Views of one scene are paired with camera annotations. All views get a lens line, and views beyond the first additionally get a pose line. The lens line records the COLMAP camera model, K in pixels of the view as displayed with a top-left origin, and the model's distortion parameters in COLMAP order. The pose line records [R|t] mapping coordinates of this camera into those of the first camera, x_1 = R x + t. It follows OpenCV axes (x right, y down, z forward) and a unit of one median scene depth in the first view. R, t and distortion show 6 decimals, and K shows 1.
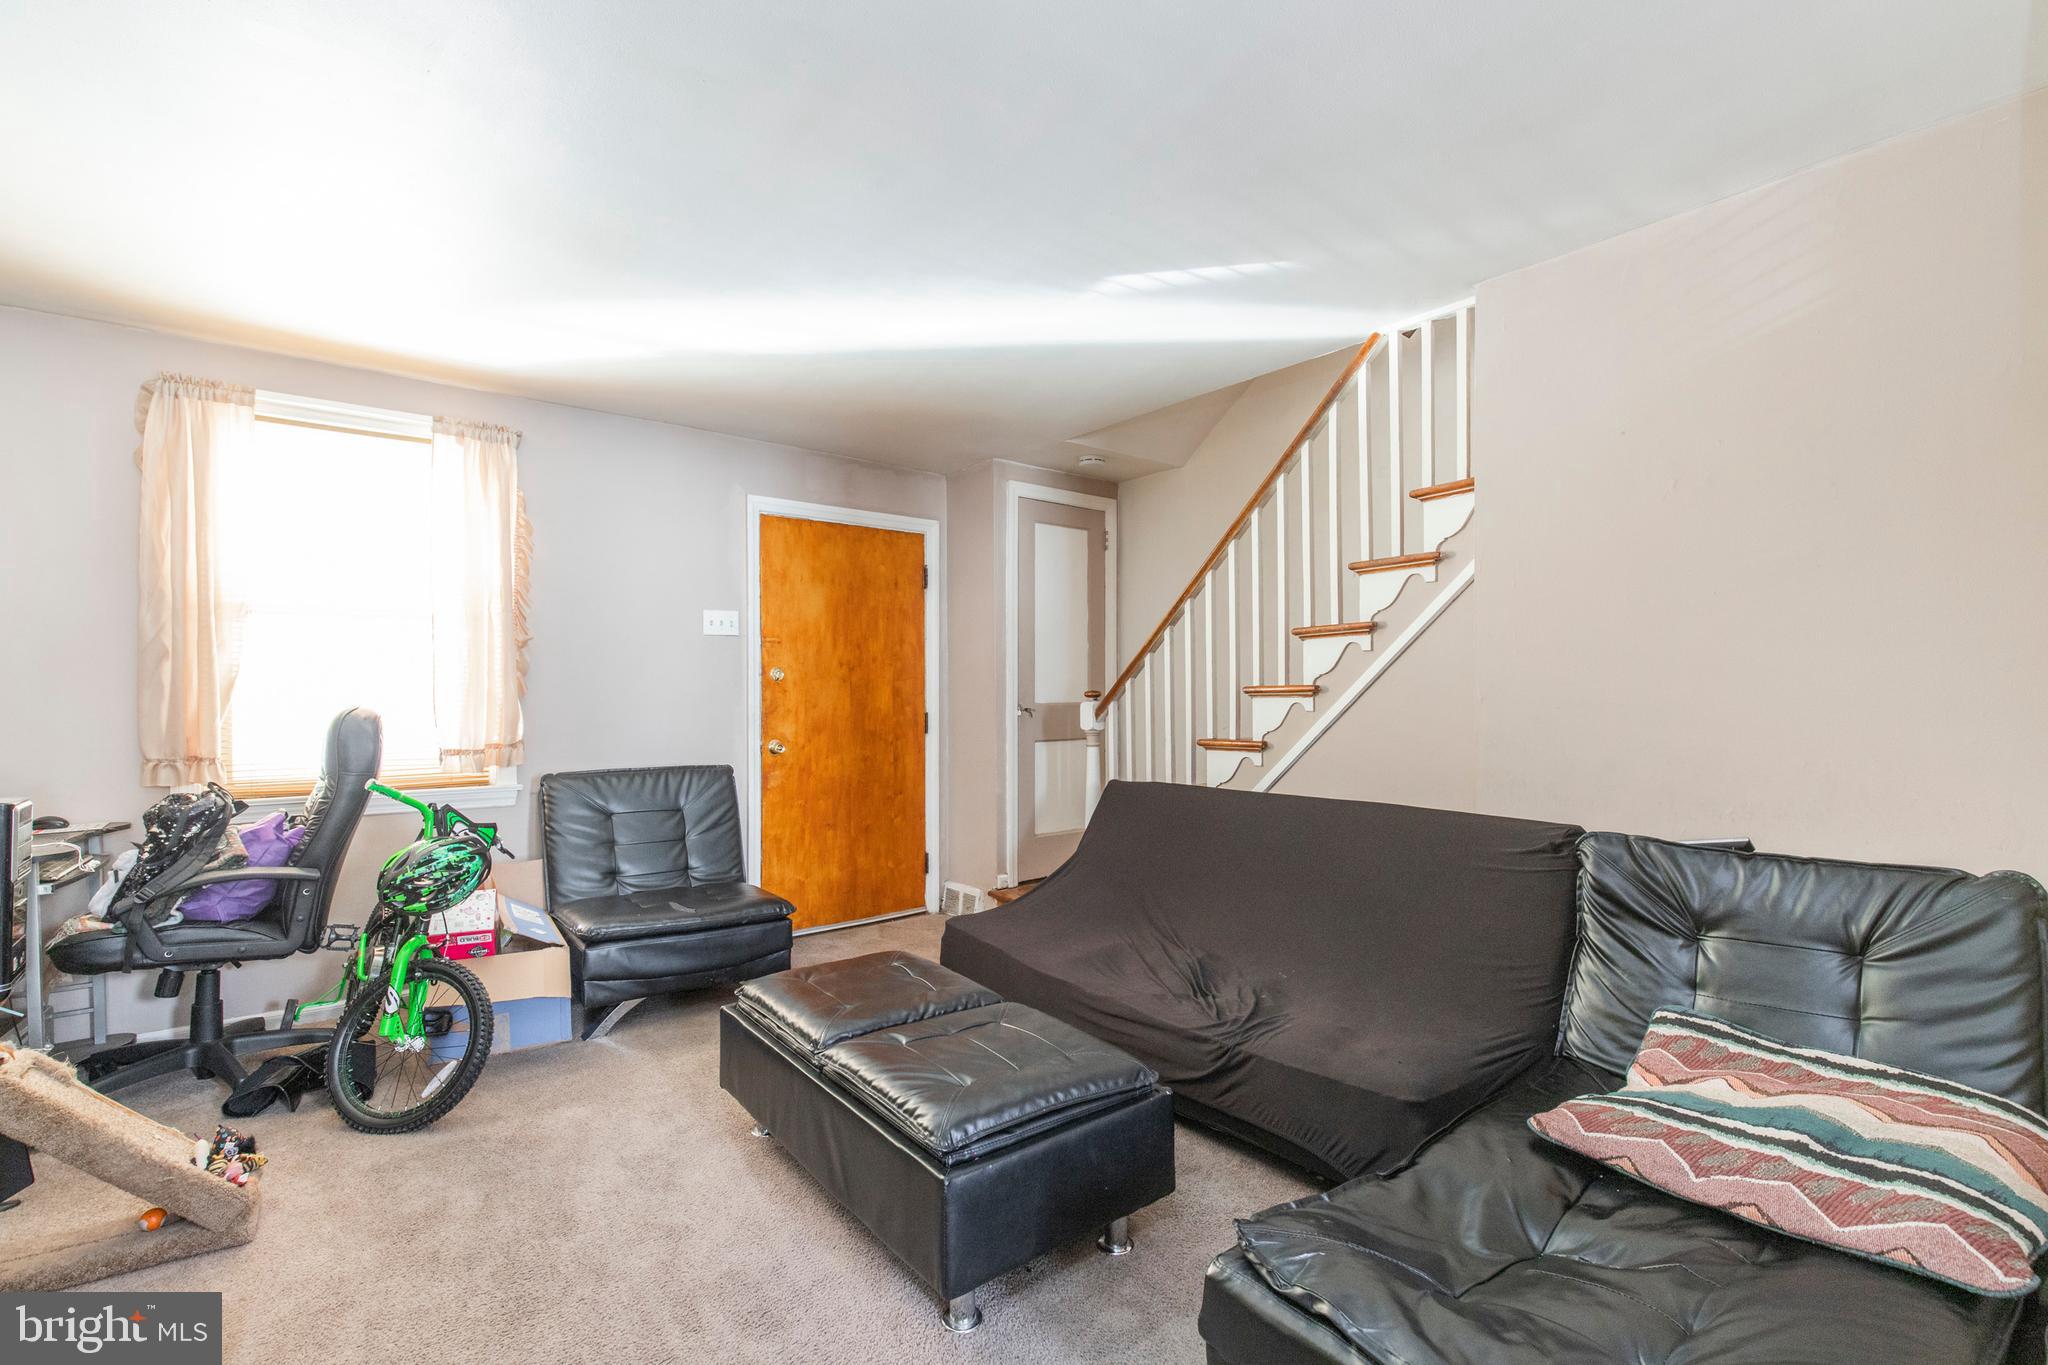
lens RADIAL K [[945.5, 0, 1019.6], [0, 945.5, 690.1], [0, 0, 1]] dist [0.003856, -0.000594]
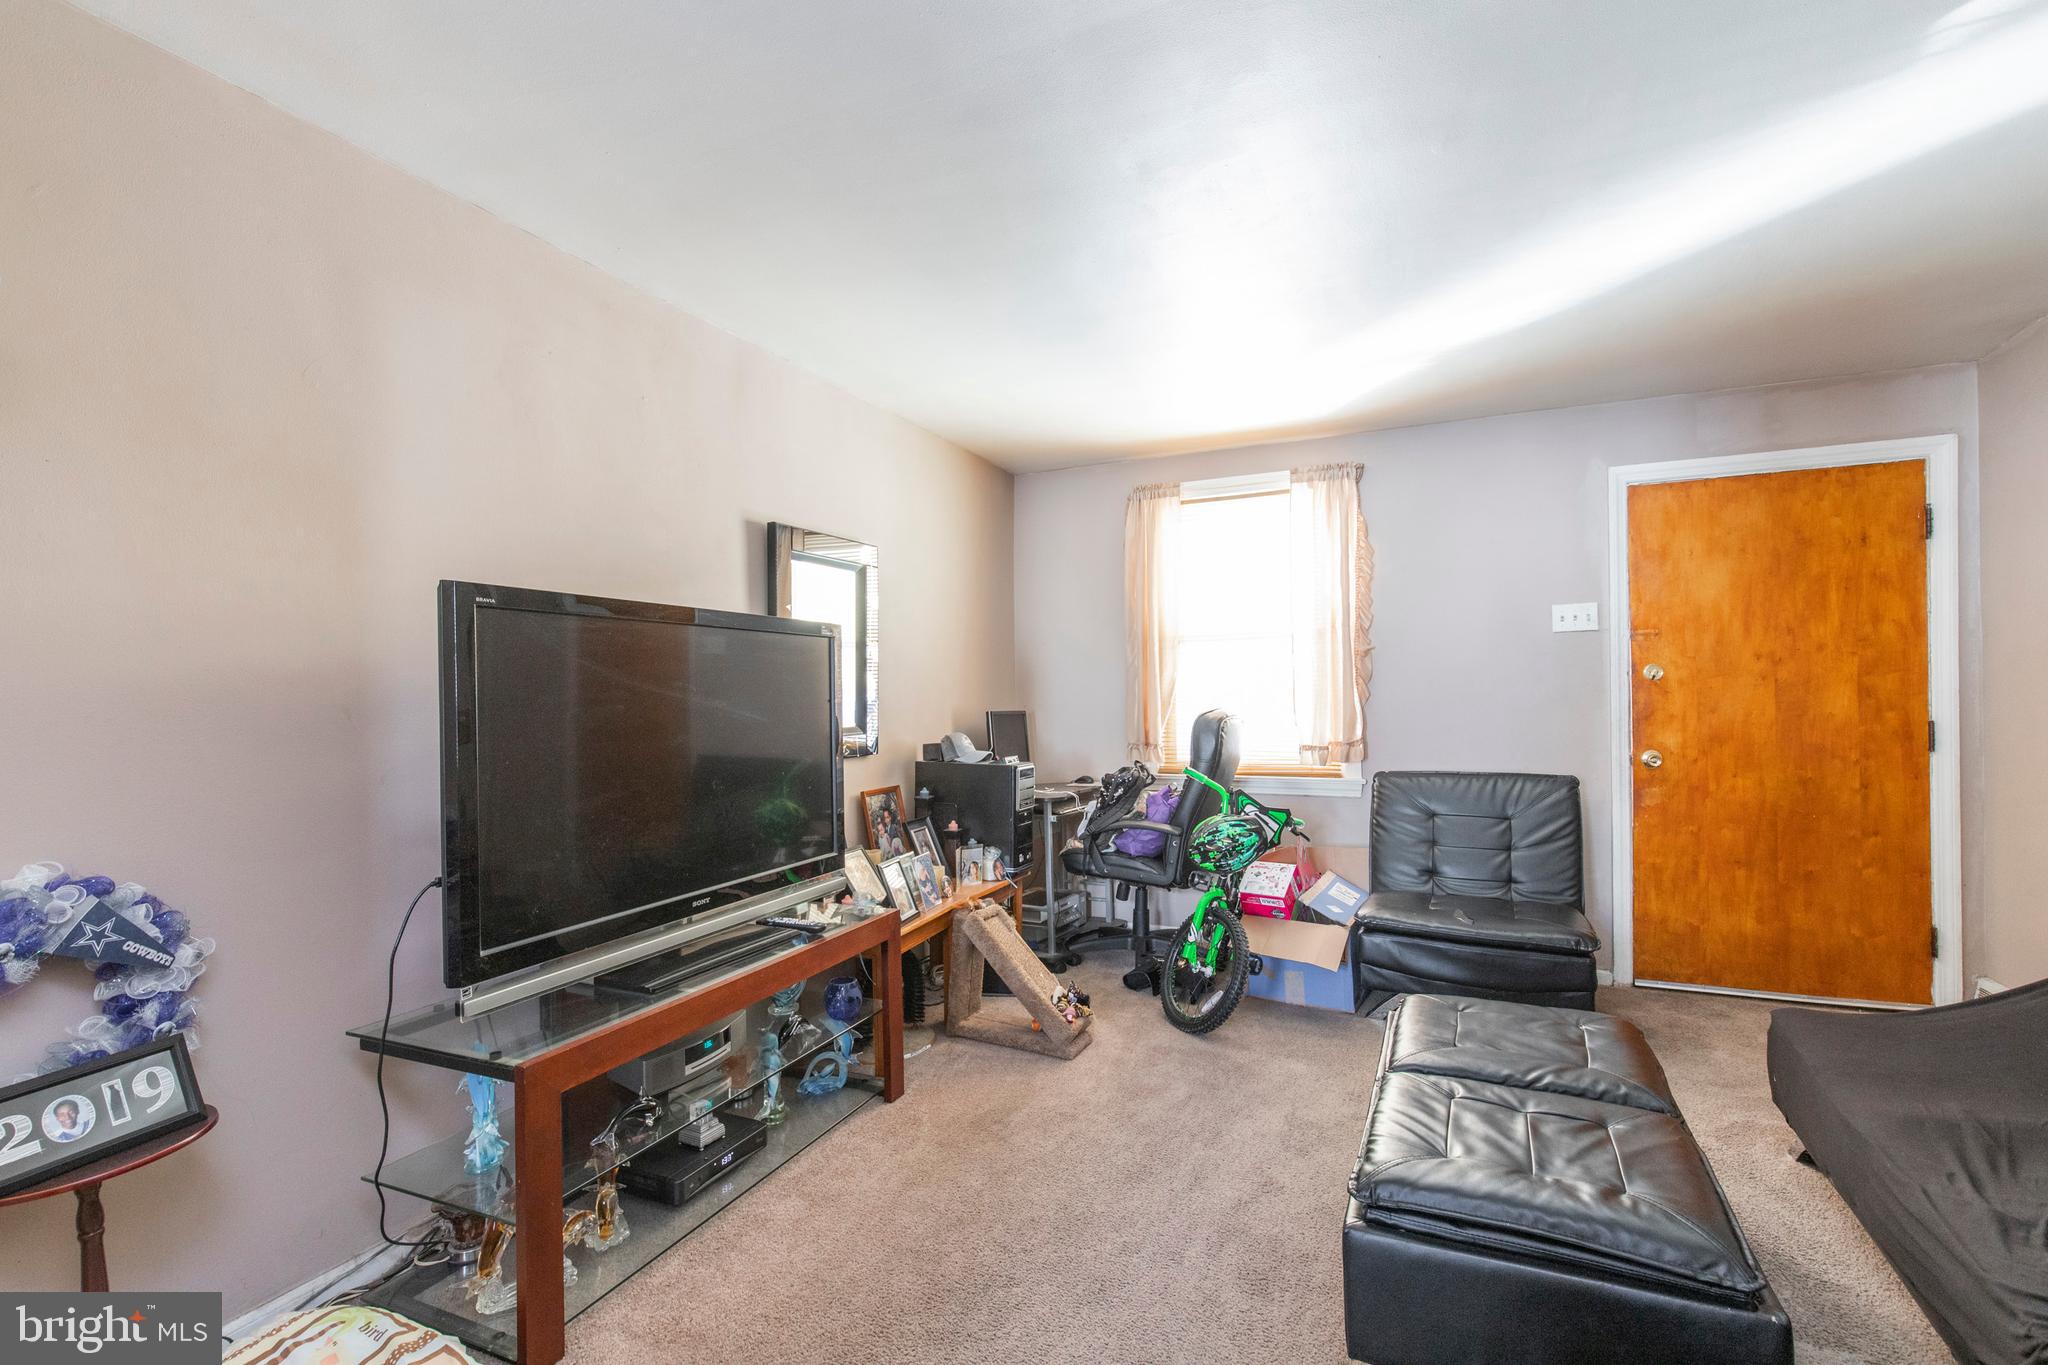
lens RADIAL K [[945.5, 0, 1018.7], [0, 945.5, 691.1], [0, 0, 1]] dist [0.003856, -0.000594]
pose [[0.436671, -0.010635, -0.899558, 0.298519], [0.014881, 0.999879, -0.004597, -0.005326], [0.899498, -0.011379, 0.436777, 0.146427]]
